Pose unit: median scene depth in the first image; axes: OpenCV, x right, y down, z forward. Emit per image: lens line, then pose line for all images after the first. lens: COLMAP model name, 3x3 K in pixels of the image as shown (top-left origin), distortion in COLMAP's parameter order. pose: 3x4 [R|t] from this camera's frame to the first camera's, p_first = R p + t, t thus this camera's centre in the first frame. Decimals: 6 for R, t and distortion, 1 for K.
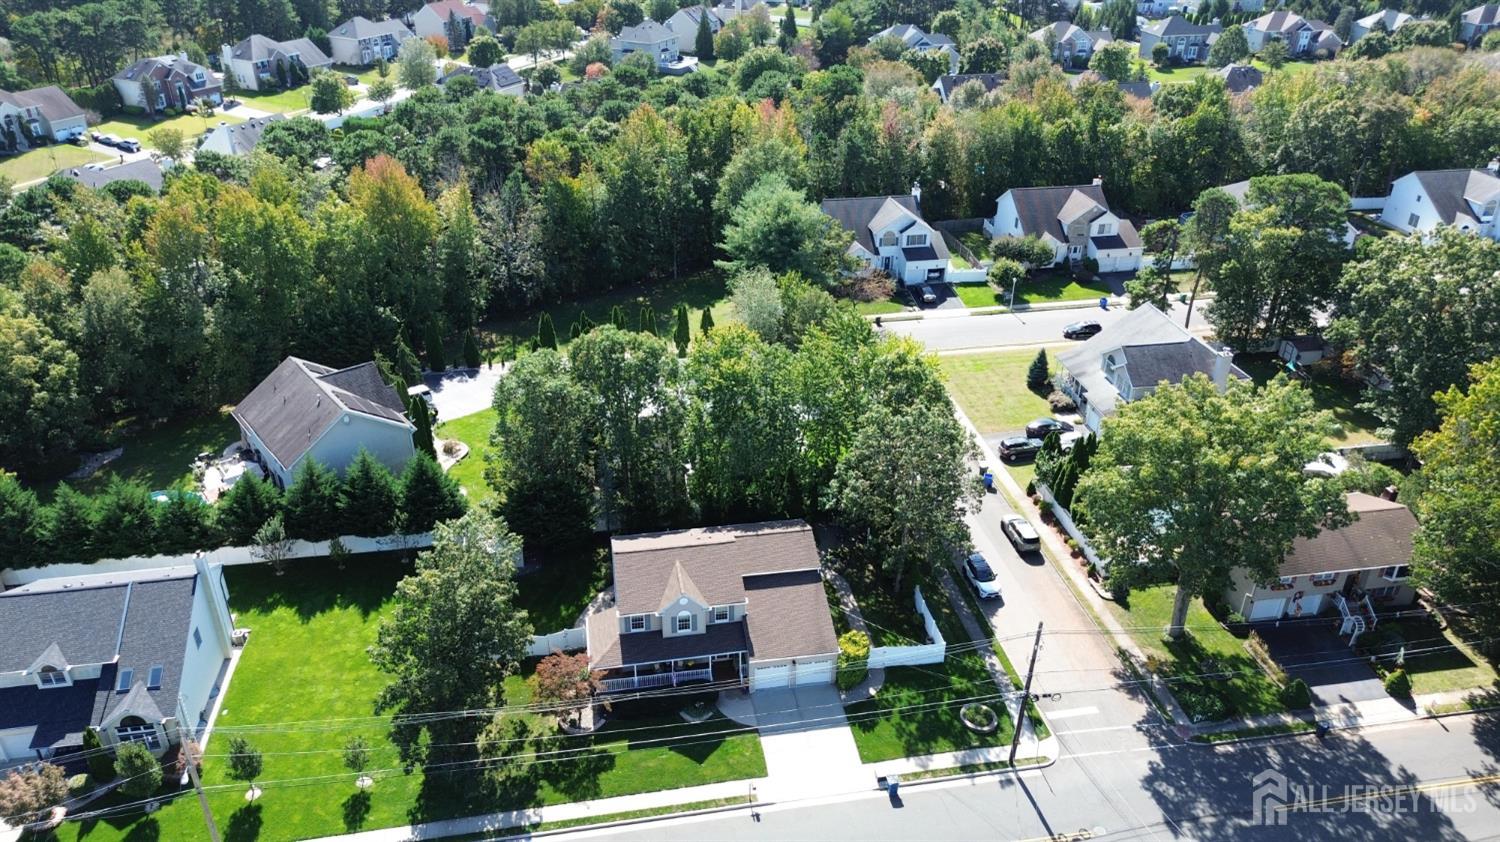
lens RADIAL K [[1061.5, 0, 747.8], [0, 1061.5, 420.4], [0, 0, 1]] dist [0.068724, -0.064084]
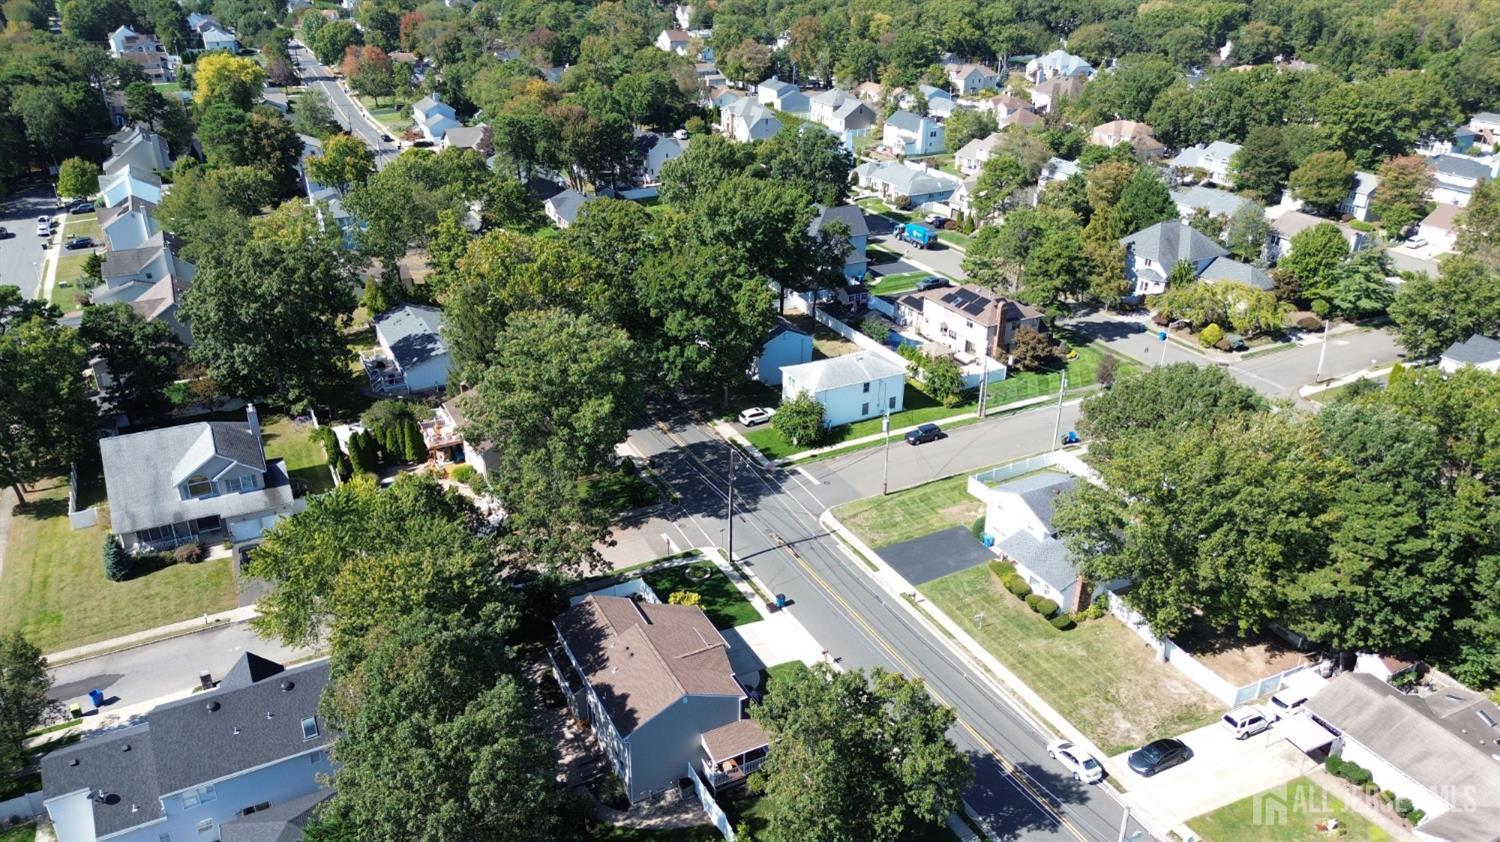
lens RADIAL K [[1054.3, 0, 746.4], [0, 1054.3, 422.4], [0, 0, 1]] dist [0.094060, -0.107328]
pose [[-0.305862, -0.417493, 0.855656, -0.769323], [0.449368, 0.729018, 0.516334, -0.468286], [-0.839355, 0.542431, -0.035371, 0.766109]]
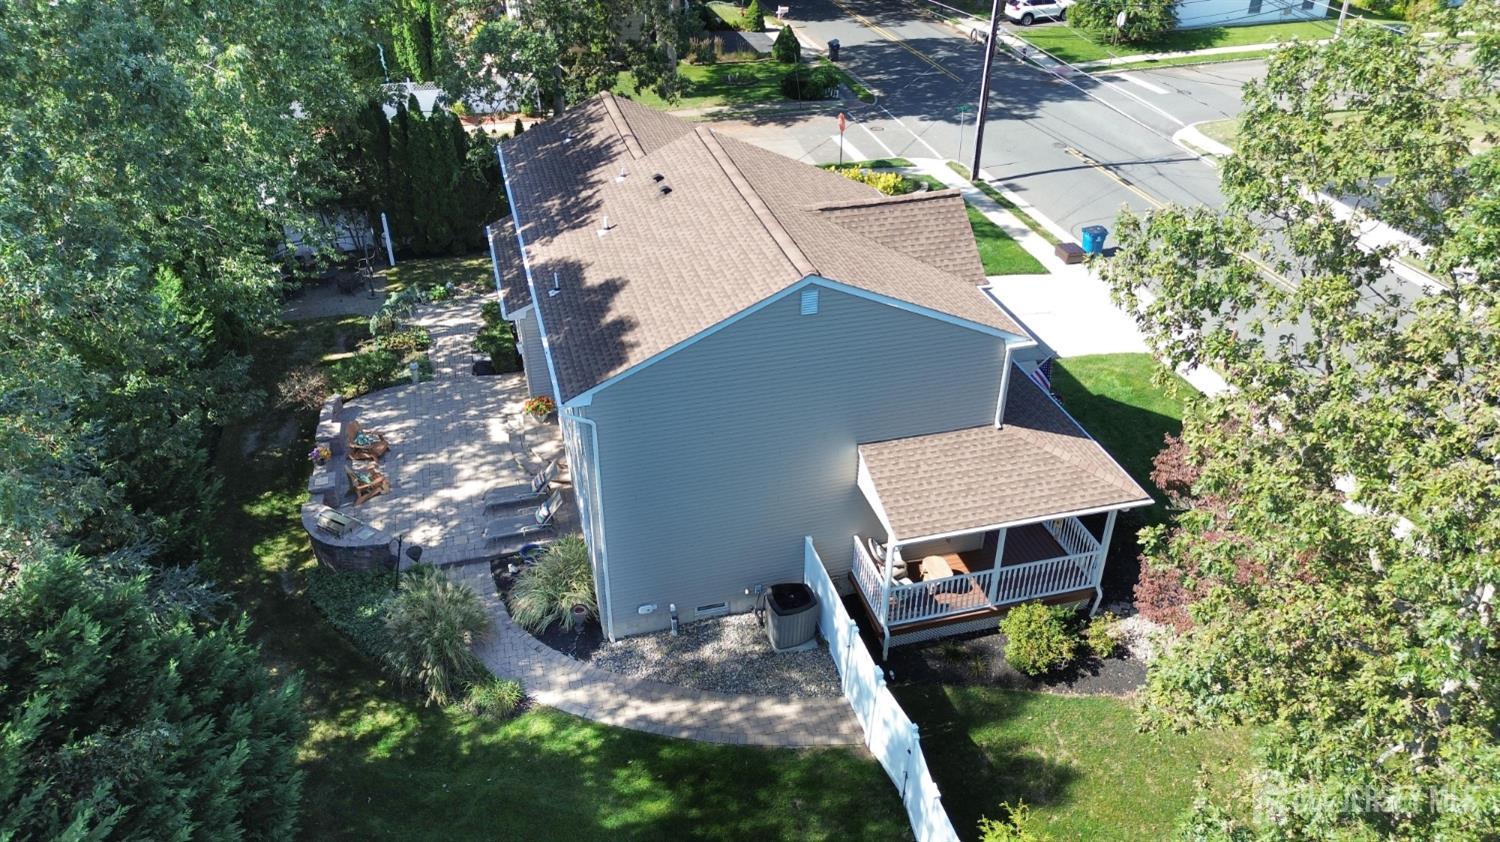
lens RADIAL K [[1061.5, 0, 747.8], [0, 1061.5, 420.4], [0, 0, 1]] dist [0.068724, -0.064084]
pose [[-0.095191, -0.540152, 0.836167, -0.317921], [0.474599, 0.713744, 0.515098, 0.010623], [-0.875040, 0.445877, 0.188414, 0.879324]]
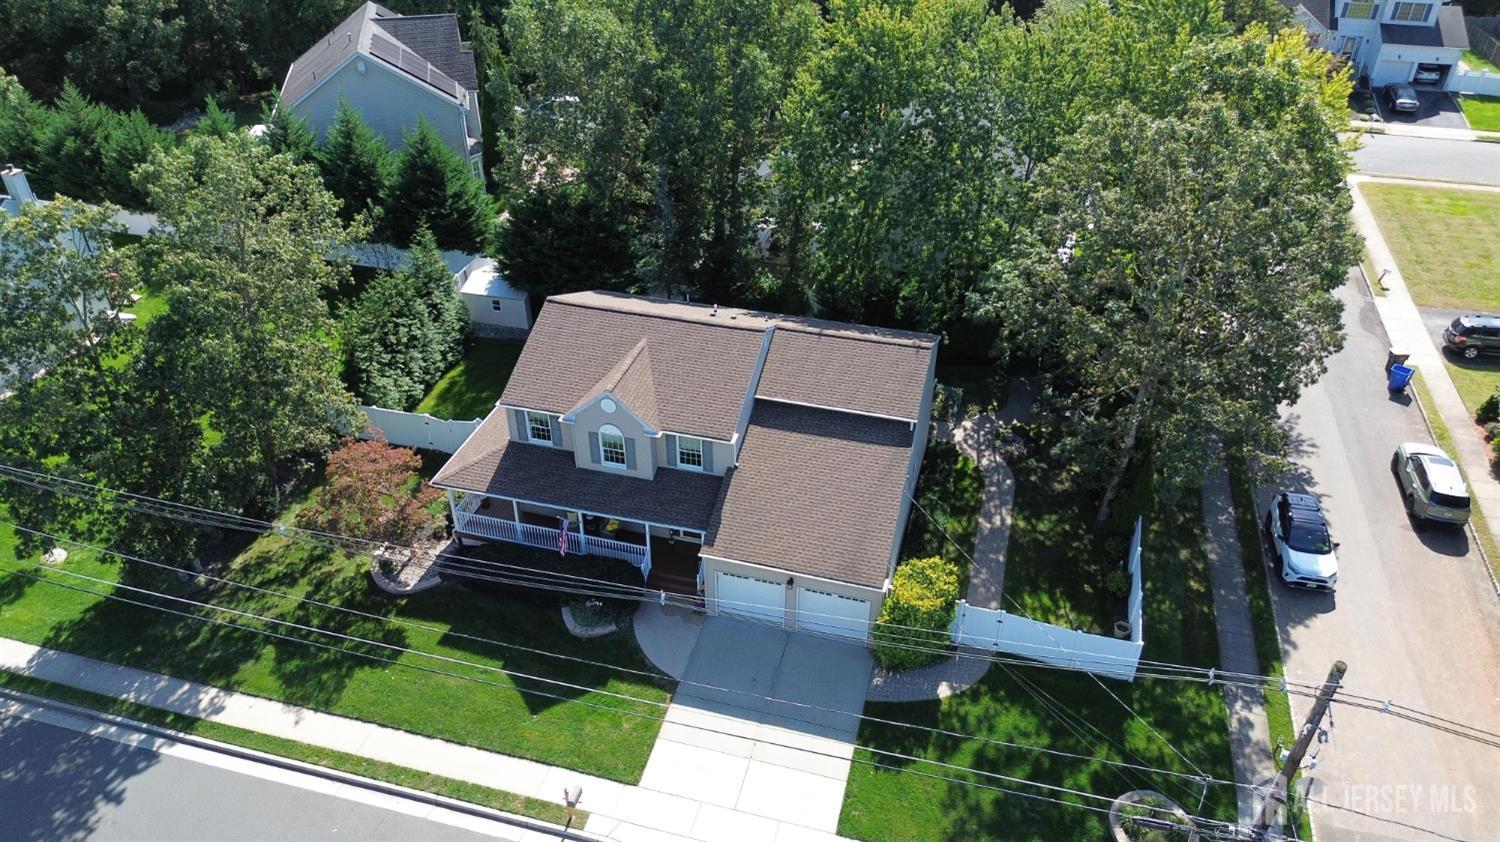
lens RADIAL K [[1061.5, 0, 747.8], [0, 1061.5, 420.4], [0, 0, 1]] dist [0.068724, -0.064084]
pose [[0.902253, 0.236161, -0.360788, 0.160358], [-0.200849, 0.970550, 0.133013, 0.082184], [0.381575, -0.047548, 0.923114, 0.476088]]
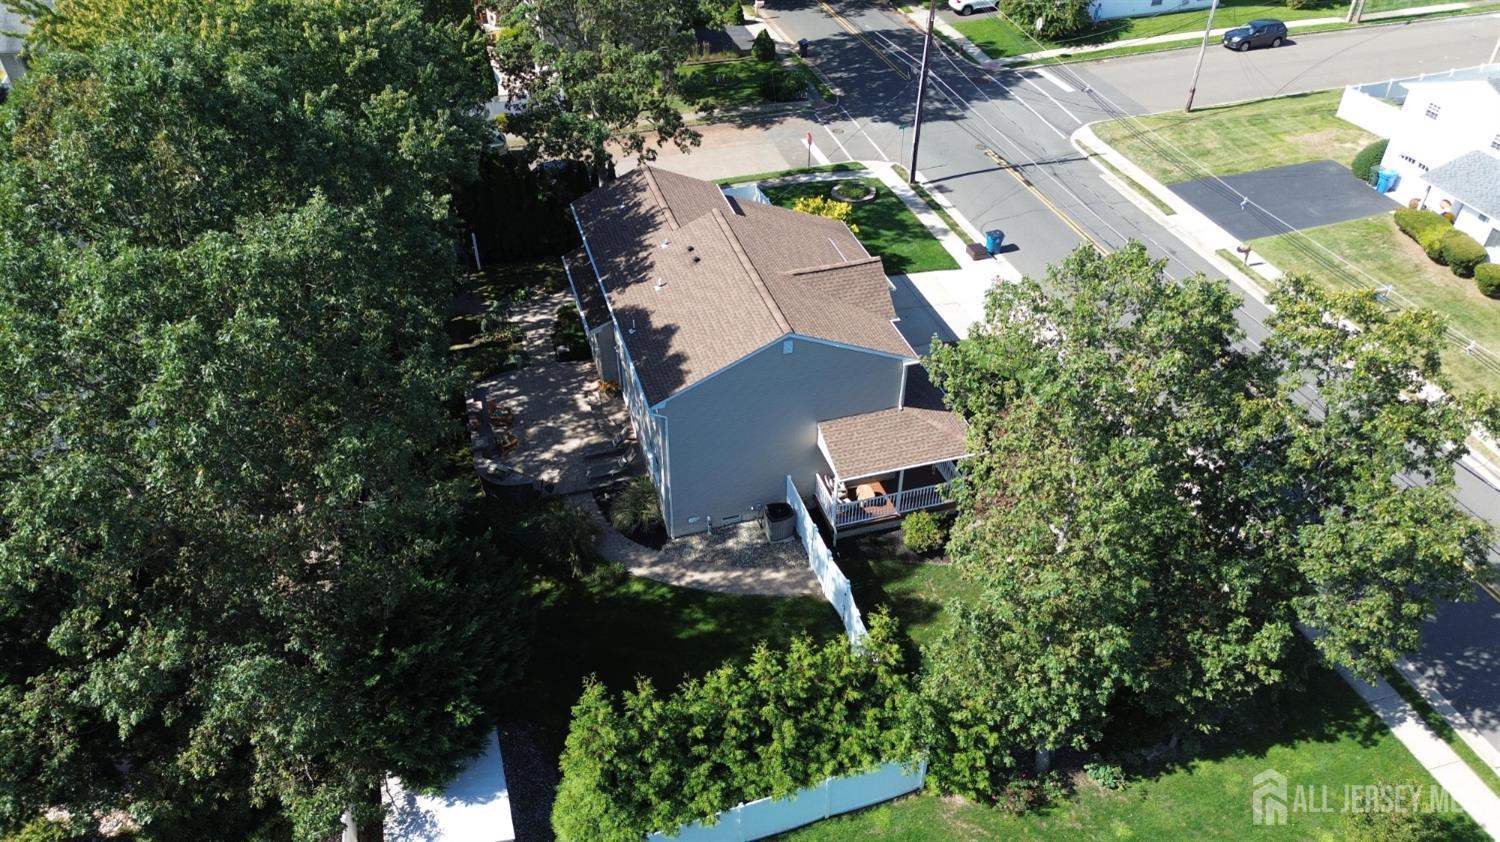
lens RADIAL K [[1054.3, 0, 746.4], [0, 1054.3, 422.4], [0, 0, 1]] dist [0.094060, -0.107328]
pose [[-0.121954, -0.618235, 0.776475, -0.440160], [0.475354, 0.650376, 0.592494, -0.109203], [-0.871301, 0.441357, 0.214565, 0.840070]]
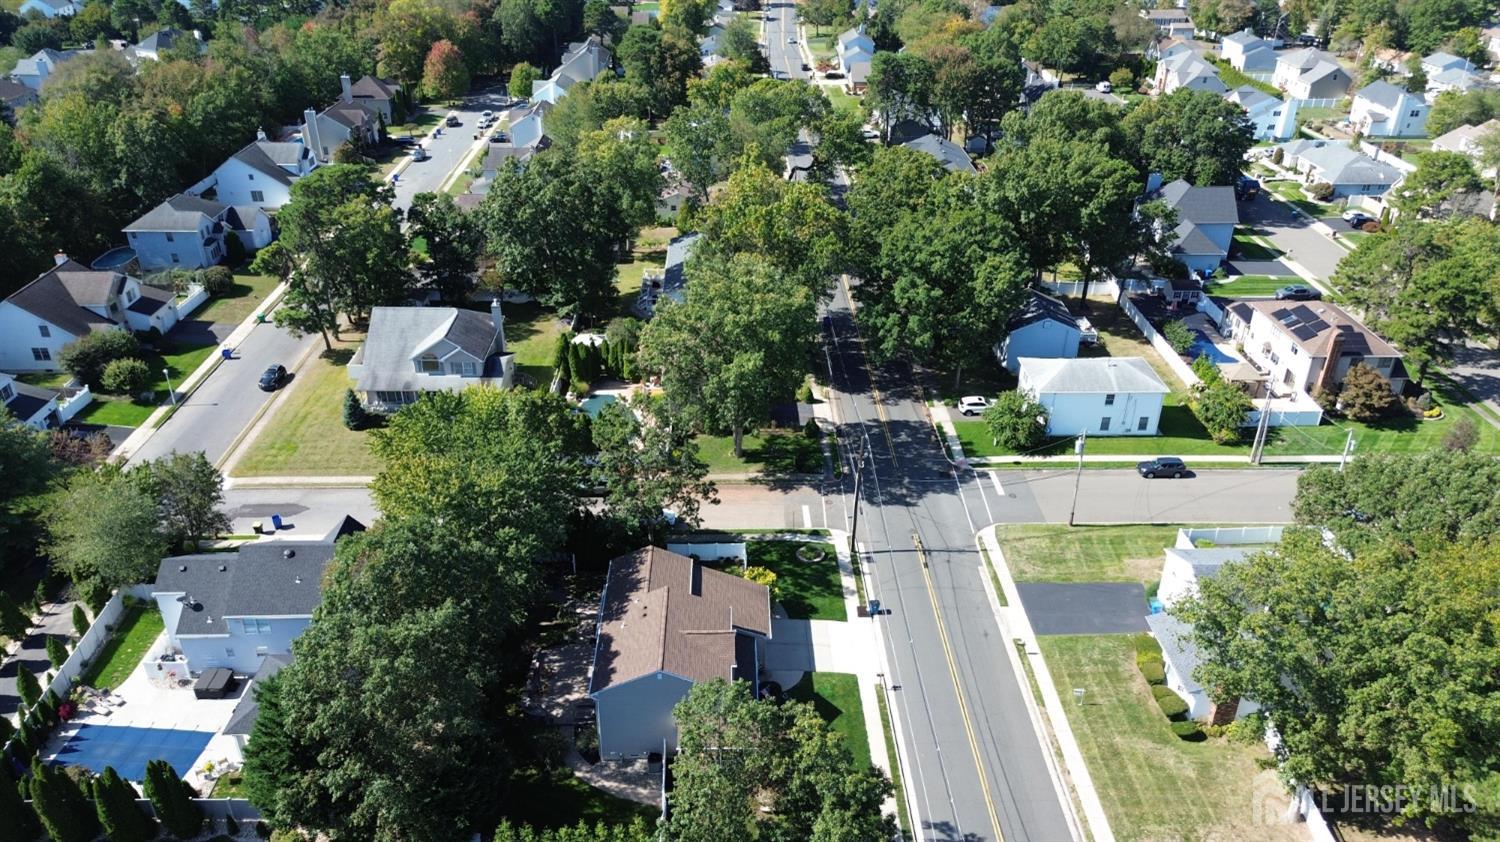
lens RADIAL K [[1061.5, 0, 747.8], [0, 1061.5, 420.4], [0, 0, 1]] dist [0.068724, -0.064084]
pose [[0.148286, -0.477434, 0.866065, -0.725824], [0.468458, 0.805172, 0.363656, -0.312648], [-0.870953, 0.351789, 0.343054, 0.485227]]
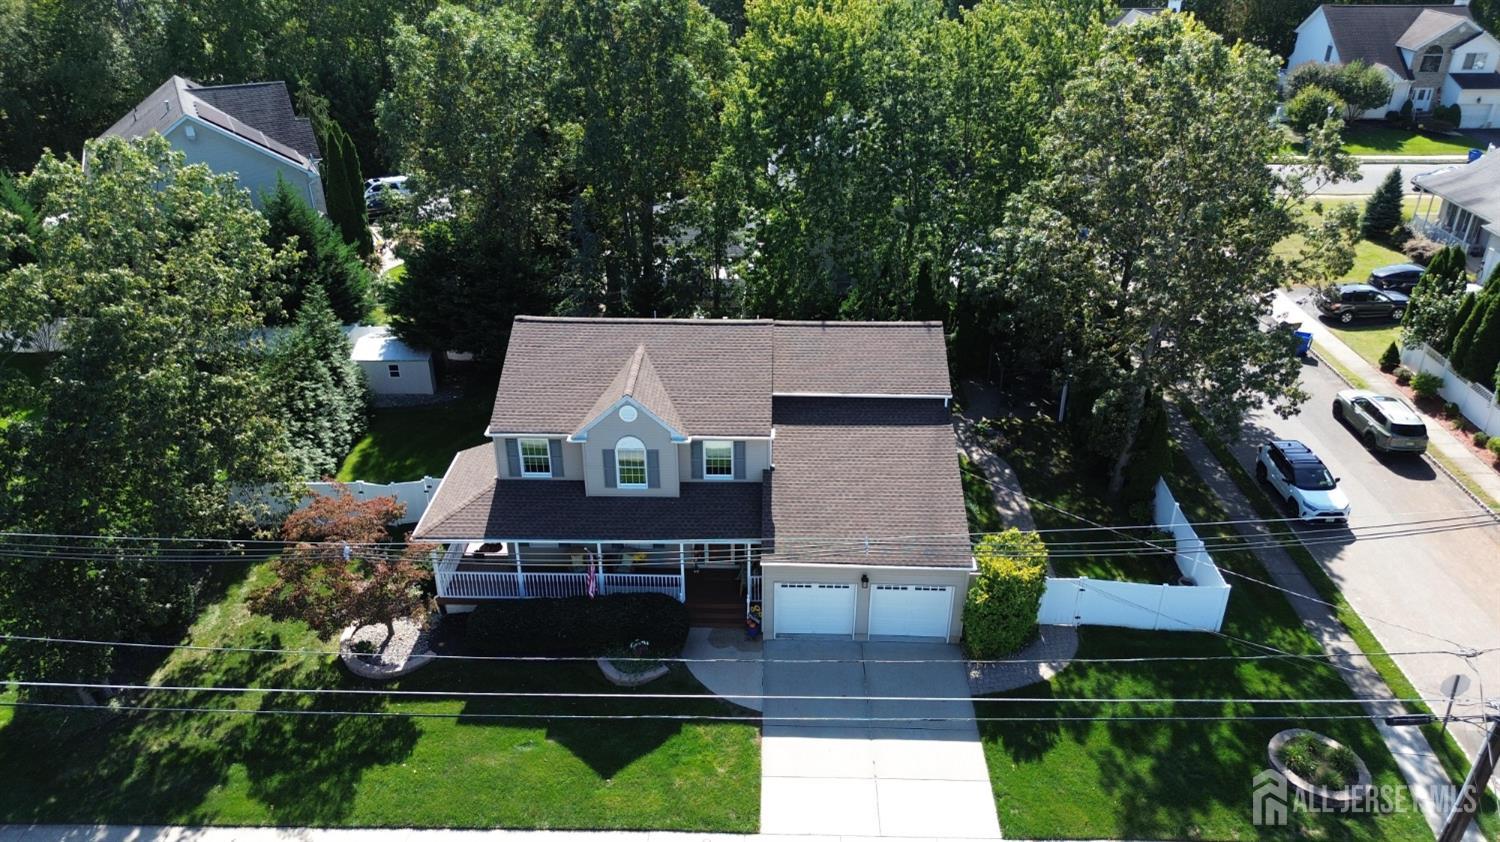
lens RADIAL K [[1061.5, 0, 747.8], [0, 1061.5, 420.4], [0, 0, 1]] dist [0.068724, -0.064084]
pose [[0.980650, 0.084894, -0.176404, 0.058854], [-0.088430, 0.996007, -0.012264, 0.149778], [0.174658, 0.027626, 0.984242, 0.488533]]
